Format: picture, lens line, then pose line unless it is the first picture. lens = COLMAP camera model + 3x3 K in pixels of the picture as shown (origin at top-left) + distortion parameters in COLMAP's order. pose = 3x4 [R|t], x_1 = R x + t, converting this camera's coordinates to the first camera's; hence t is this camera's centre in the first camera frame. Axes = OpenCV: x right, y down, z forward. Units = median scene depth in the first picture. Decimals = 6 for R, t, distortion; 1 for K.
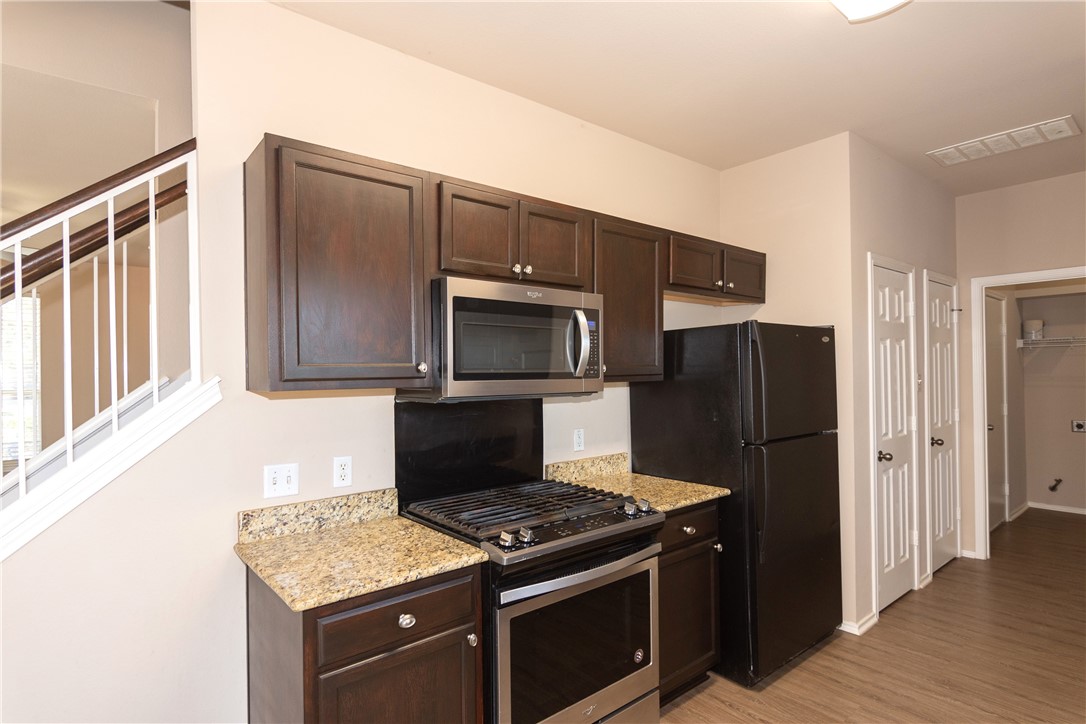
lens RADIAL K [[569.9, 0, 544.1], [0, 569.9, 373.5], [0, 0, 1]] dist [-0.005483, 0.003038]
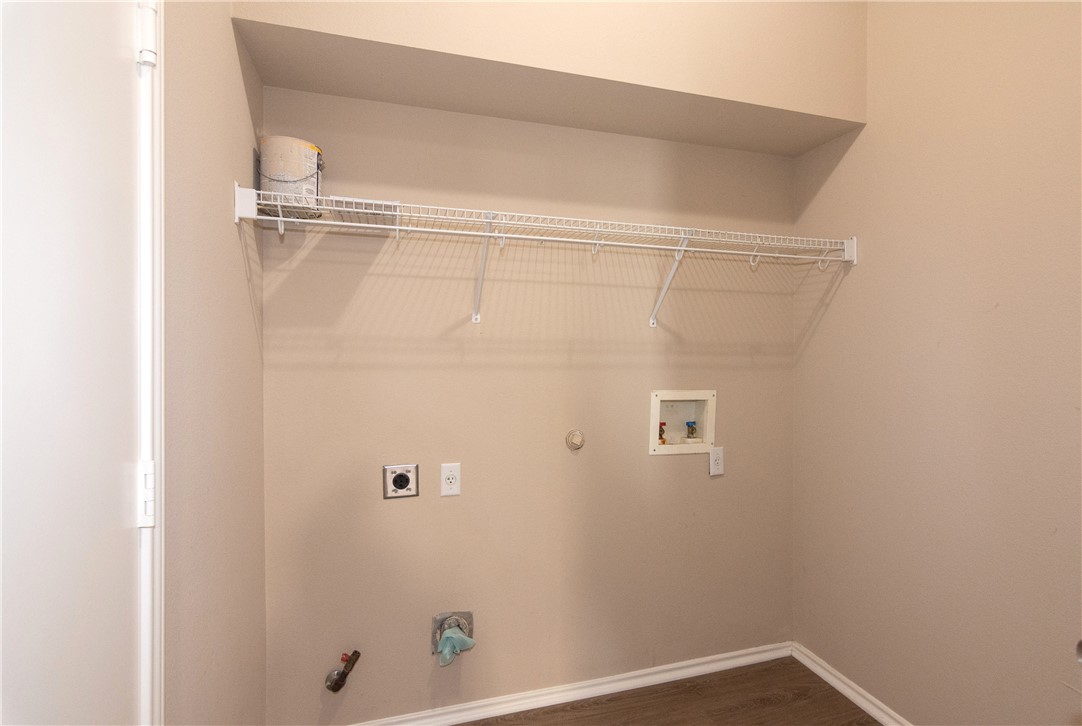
lens RADIAL K [[522.8, 0, 539.2], [0, 522.8, 365.9], [0, 0, 1]] dist [0.000688, 0.004057]
pose [[0.405872, 0.010055, 0.913874, 0.672264], [-0.003765, 0.999949, -0.009330, 0.024748], [-0.913922, 0.000346, 0.405890, 0.778825]]
